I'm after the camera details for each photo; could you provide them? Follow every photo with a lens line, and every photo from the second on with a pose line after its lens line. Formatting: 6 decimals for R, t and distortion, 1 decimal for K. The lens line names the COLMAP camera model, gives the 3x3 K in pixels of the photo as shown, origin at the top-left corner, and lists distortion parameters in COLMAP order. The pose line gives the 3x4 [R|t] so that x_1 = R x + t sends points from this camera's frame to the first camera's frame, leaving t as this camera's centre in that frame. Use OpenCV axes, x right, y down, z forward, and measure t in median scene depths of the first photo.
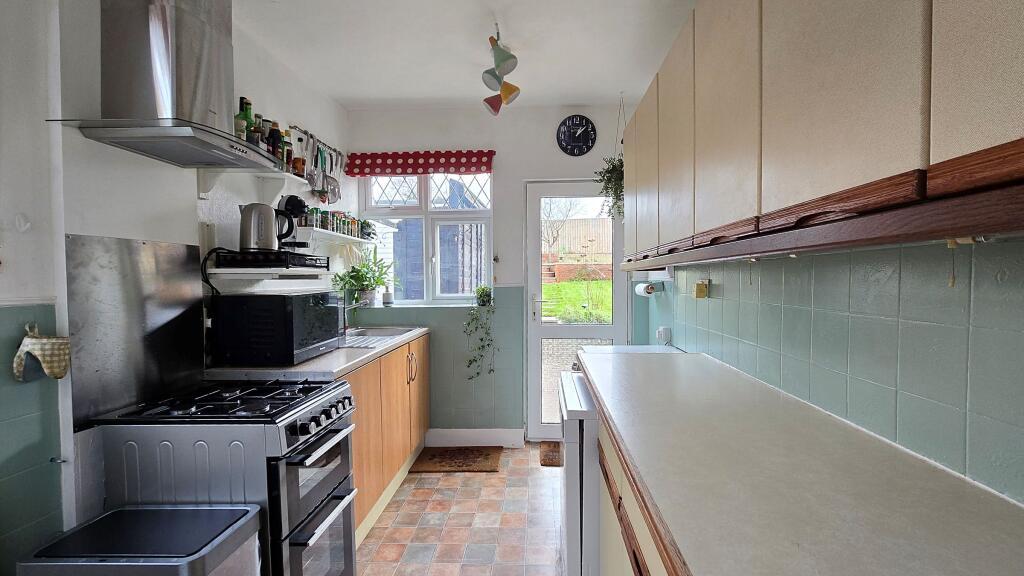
lens RADIAL K [[420.4, 0, 512.0], [0, 420.4, 288.0], [0, 0, 1]] dist [-0.000332, -0.000020]
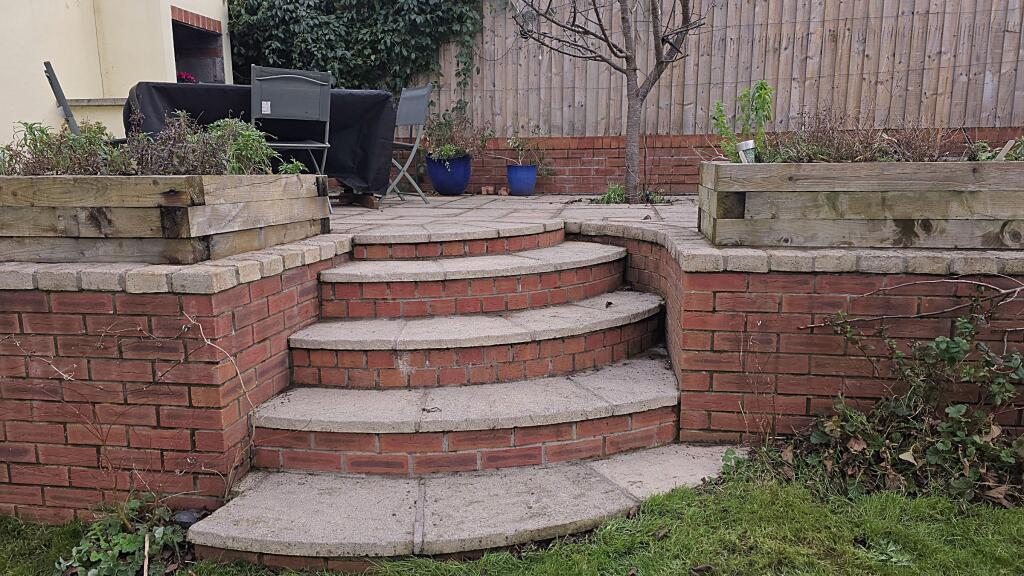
lens RADIAL K [[723.3, 0, 512.0], [0, 723.3, 288.0], [0, 0, 1]] dist [0.037628, -0.007906]
pose [[0.996153, 0.019621, -0.085401, 0.079468], [-0.006851, 0.989065, 0.147324, -0.076198], [0.087358, -0.146172, 0.985394, 0.821426]]
